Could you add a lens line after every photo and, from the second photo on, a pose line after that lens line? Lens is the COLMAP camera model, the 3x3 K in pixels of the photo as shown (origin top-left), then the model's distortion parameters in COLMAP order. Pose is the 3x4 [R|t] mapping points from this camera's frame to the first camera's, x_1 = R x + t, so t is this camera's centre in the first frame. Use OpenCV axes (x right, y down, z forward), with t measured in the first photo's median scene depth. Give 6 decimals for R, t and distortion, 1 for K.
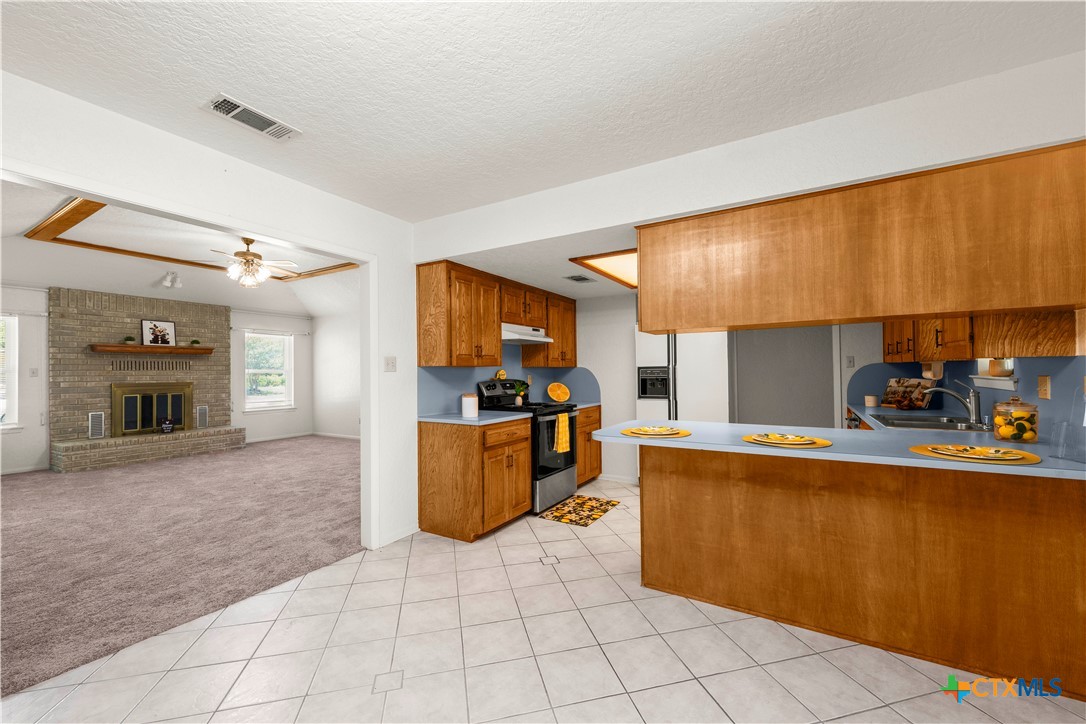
lens RADIAL K [[424.7, 0, 552.3], [0, 424.7, 367.2], [0, 0, 1]] dist [-0.000113, -0.000483]
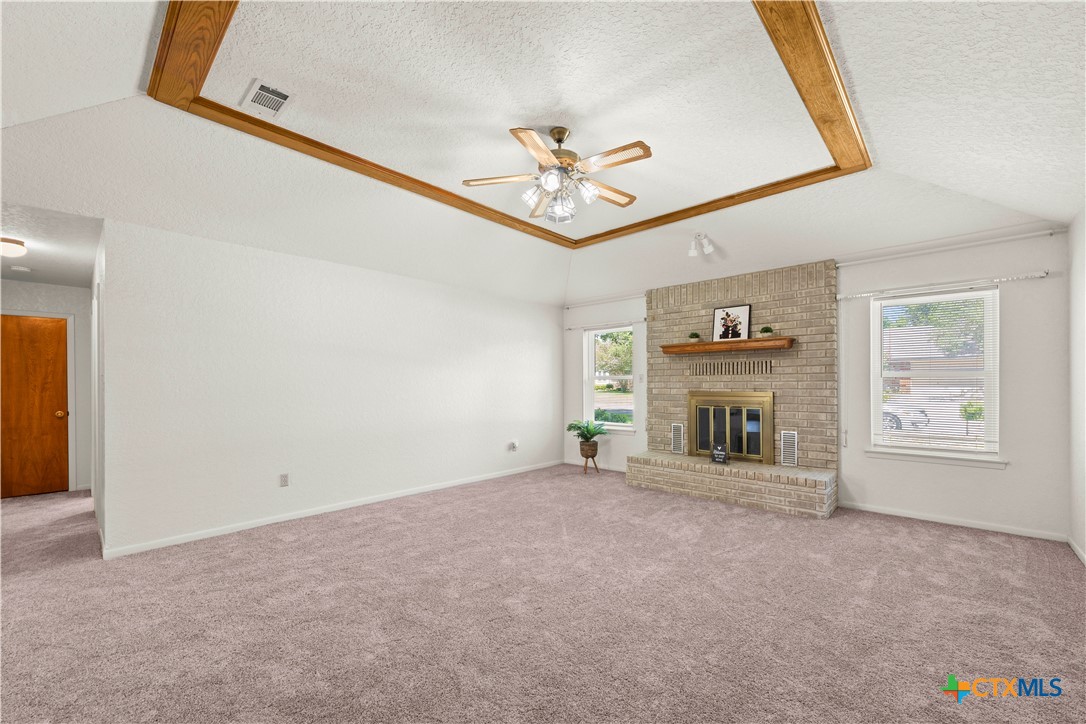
lens RADIAL K [[433.7, 0, 543.6], [0, 433.7, 384.8], [0, 0, 1]] dist [-0.000544, -0.000320]
pose [[-0.211935, 0.013505, -0.977190, -0.139042], [0.016180, 0.999816, 0.010308, 0.012105], [0.977150, -0.013627, -0.212115, 0.881519]]
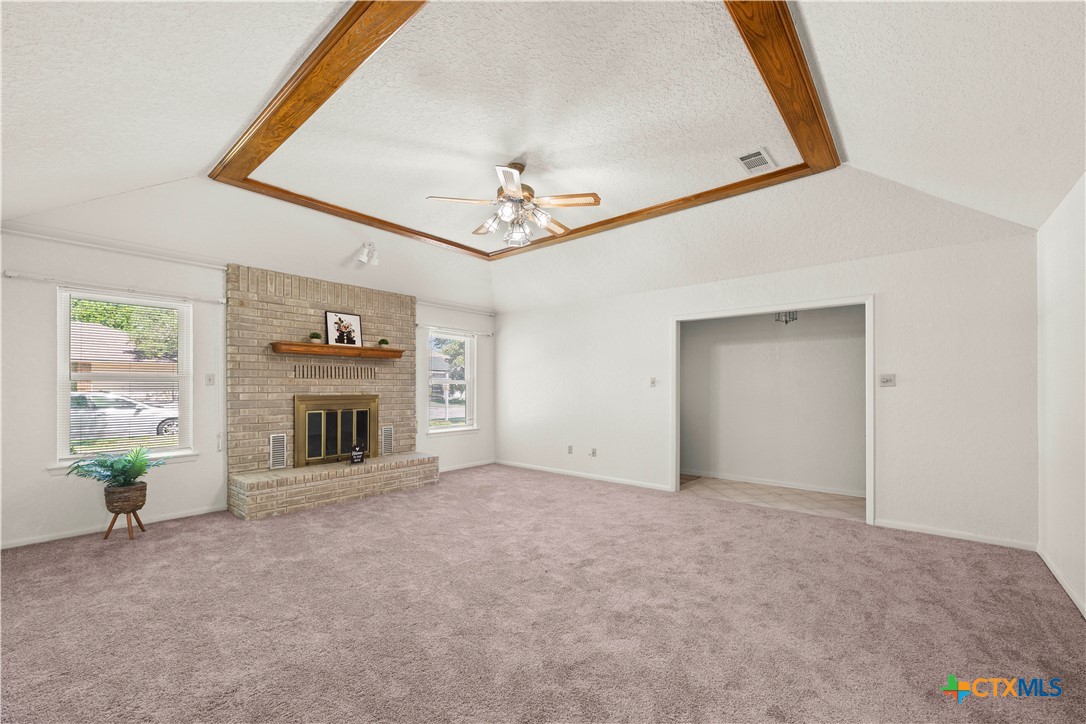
lens RADIAL K [[433.7, 0, 555.7], [0, 433.7, 386.0], [0, 0, 1]] dist [-0.000544, -0.000320]
pose [[0.986242, 0.010176, -0.164994, -0.447218], [-0.008660, 0.999913, 0.009908, 0.009643], [0.165080, -0.008343, 0.986245, 0.314849]]
